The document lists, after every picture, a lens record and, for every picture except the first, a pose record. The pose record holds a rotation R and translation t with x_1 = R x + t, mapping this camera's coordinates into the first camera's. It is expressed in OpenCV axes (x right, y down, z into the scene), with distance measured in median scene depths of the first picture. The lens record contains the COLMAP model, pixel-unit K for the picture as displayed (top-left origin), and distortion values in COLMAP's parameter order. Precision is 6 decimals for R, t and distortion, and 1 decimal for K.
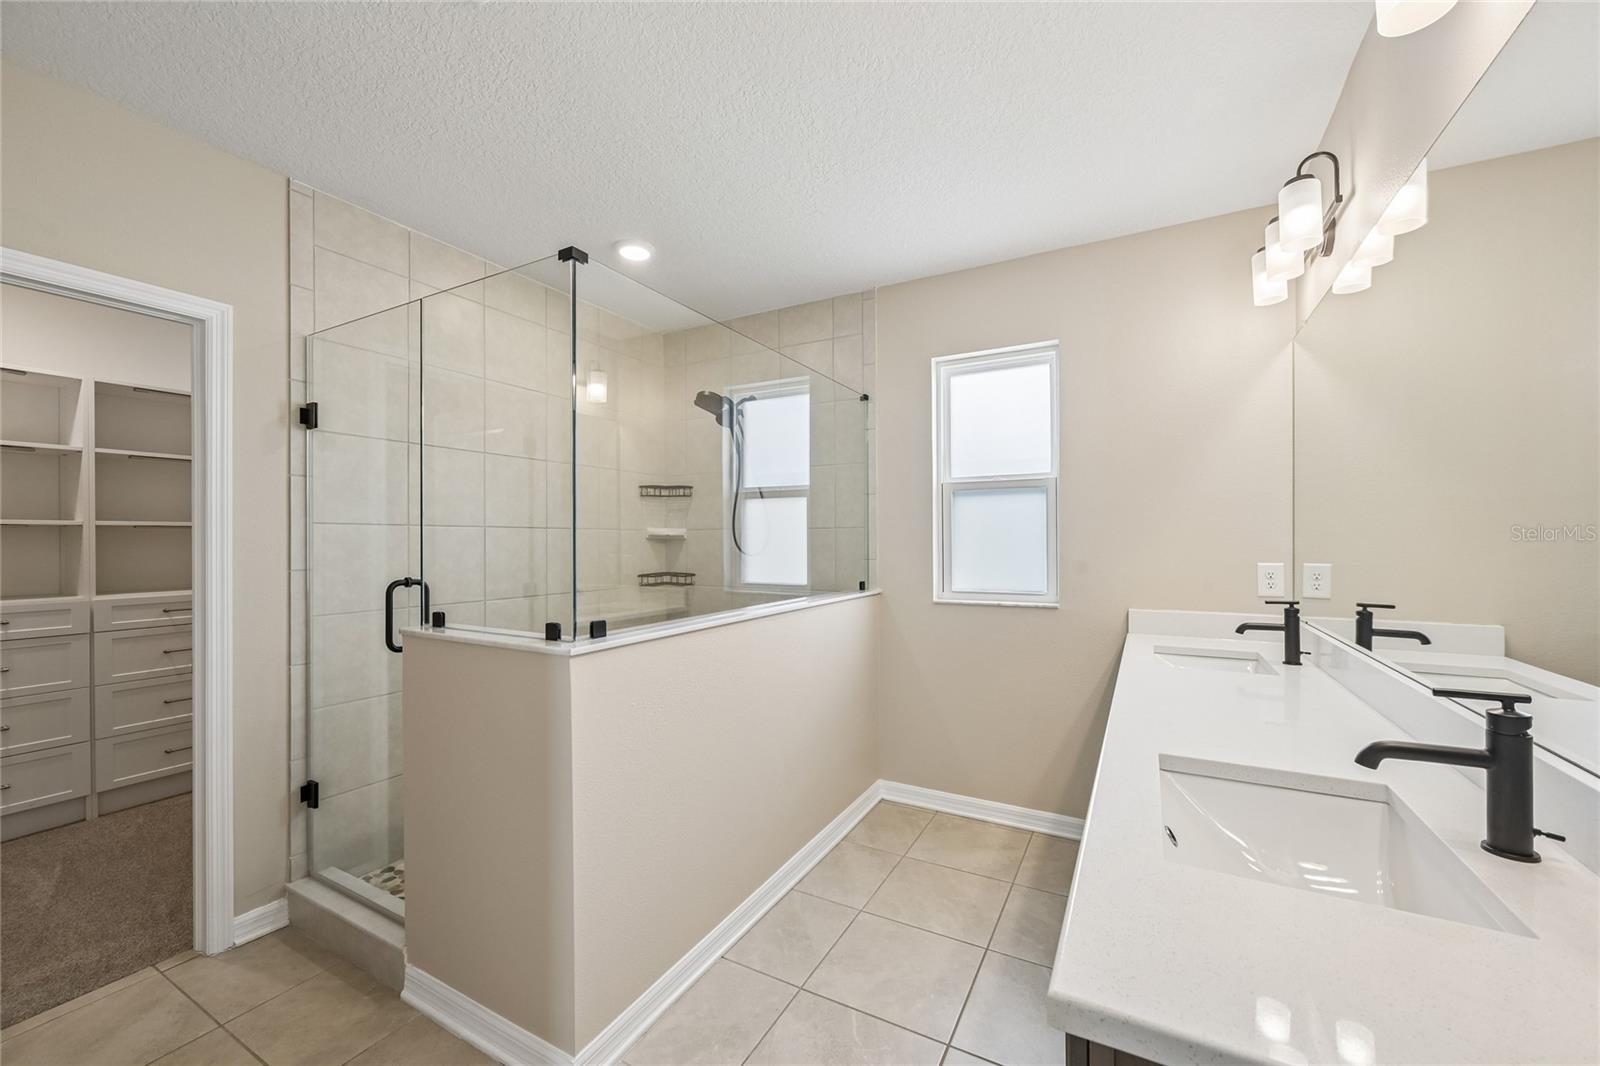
lens RADIAL K [[632.9, 0, 813.8], [0, 632.9, 535.5], [0, 0, 1]] dist [0.006361, -0.000170]
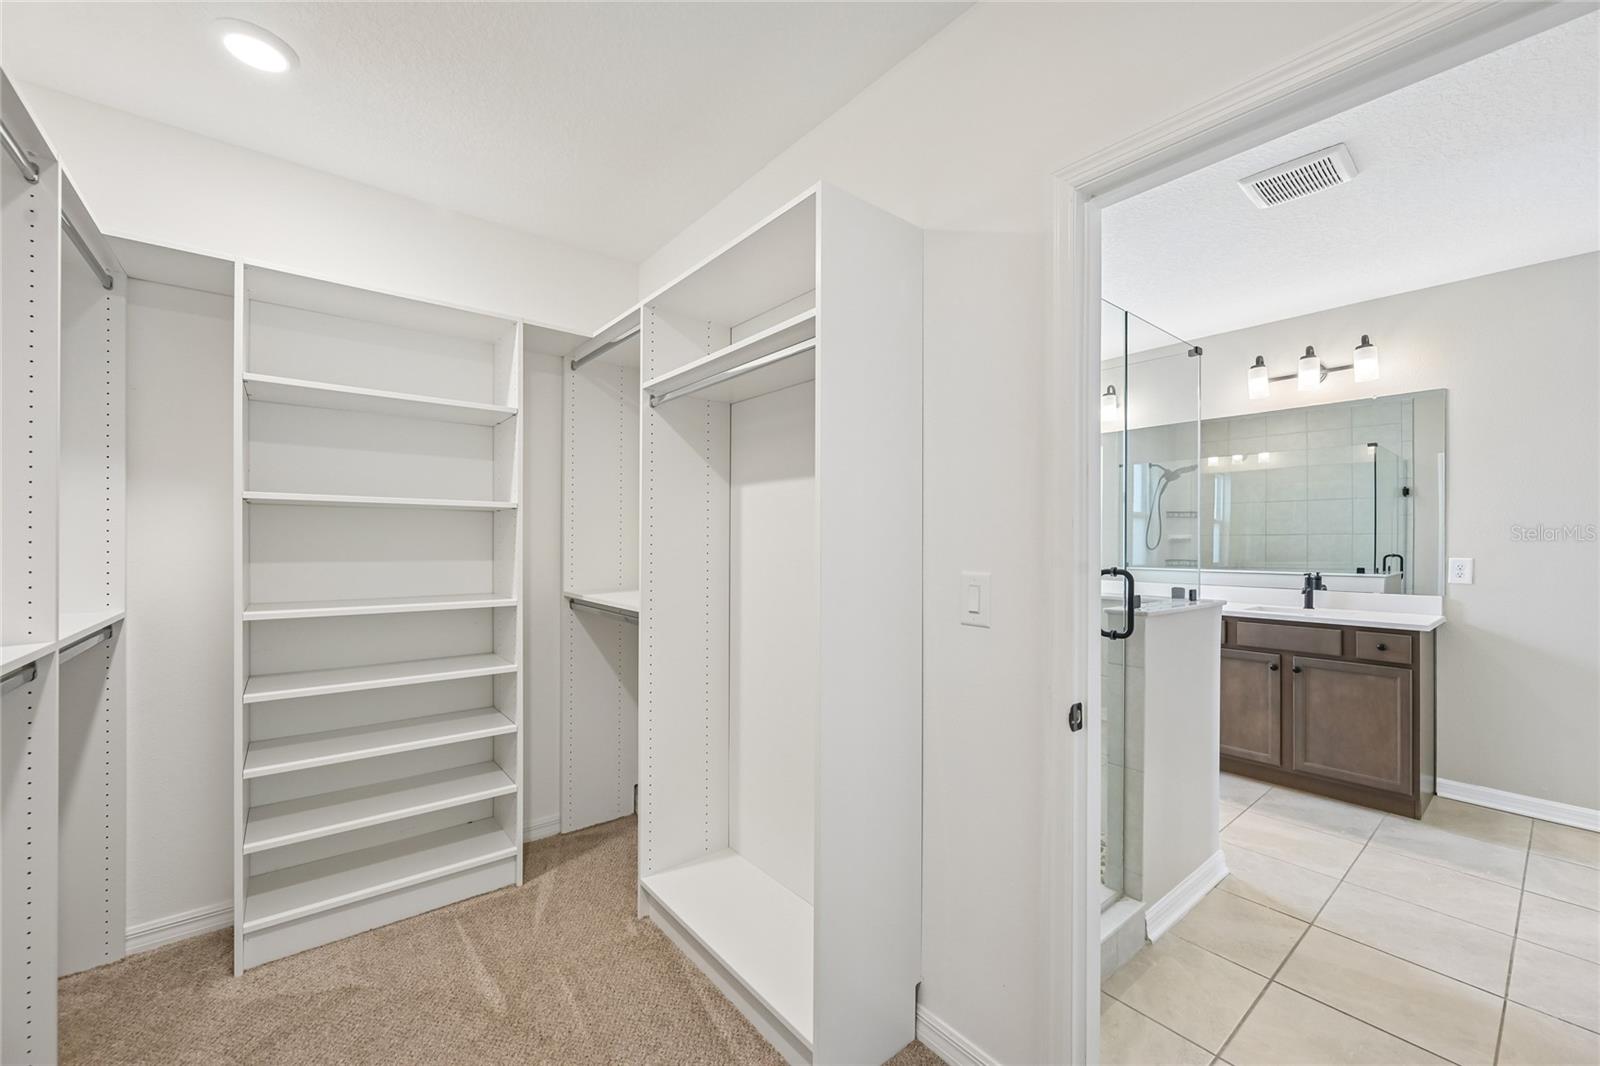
lens RADIAL K [[632.9, 0, 813.3], [0, 632.9, 540.6], [0, 0, 1]] dist [0.006361, -0.000170]
pose [[0.375628, 0.005970, 0.926751, -1.636348], [-0.015984, 0.999872, 0.000037, 0.023608], [-0.926633, -0.014827, 0.375675, 0.946271]]
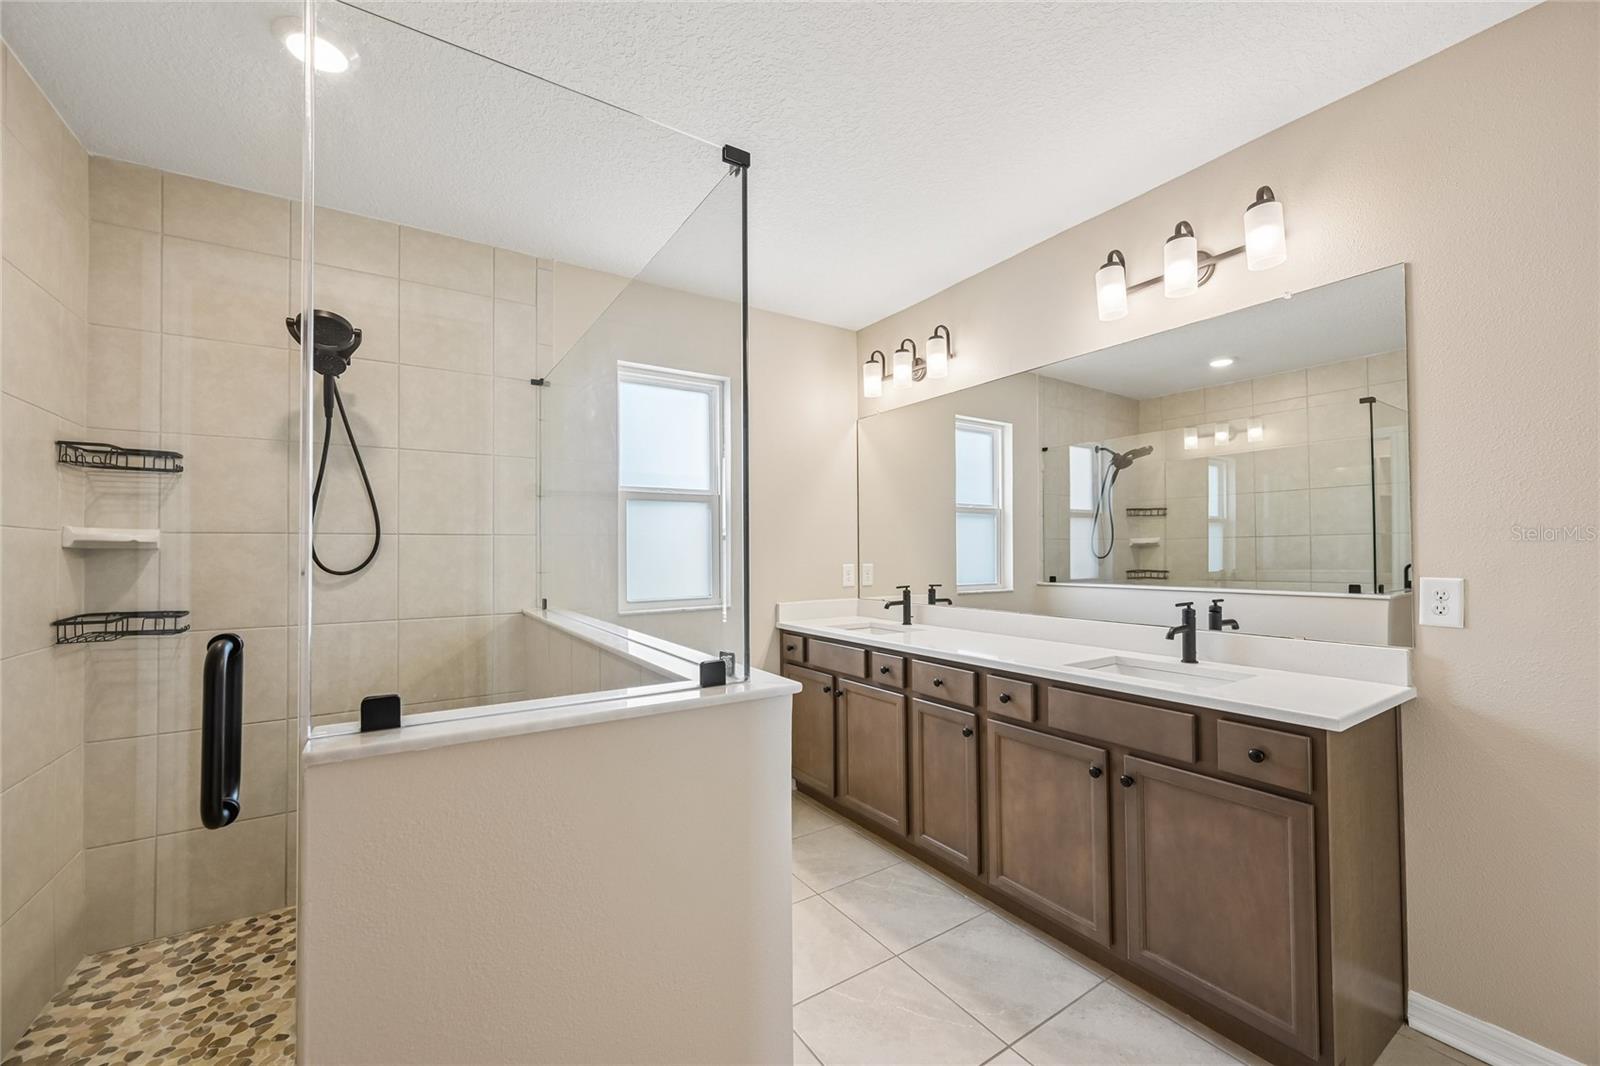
lens RADIAL K [[632.9, 0, 808.7], [0, 632.9, 539.2], [0, 0, 1]] dist [0.006361, -0.000170]
pose [[0.470575, 0.013029, 0.882264, -0.779524], [-0.003118, 0.999909, -0.013103, 0.004891], [-0.882355, 0.003415, 0.470573, 0.437981]]
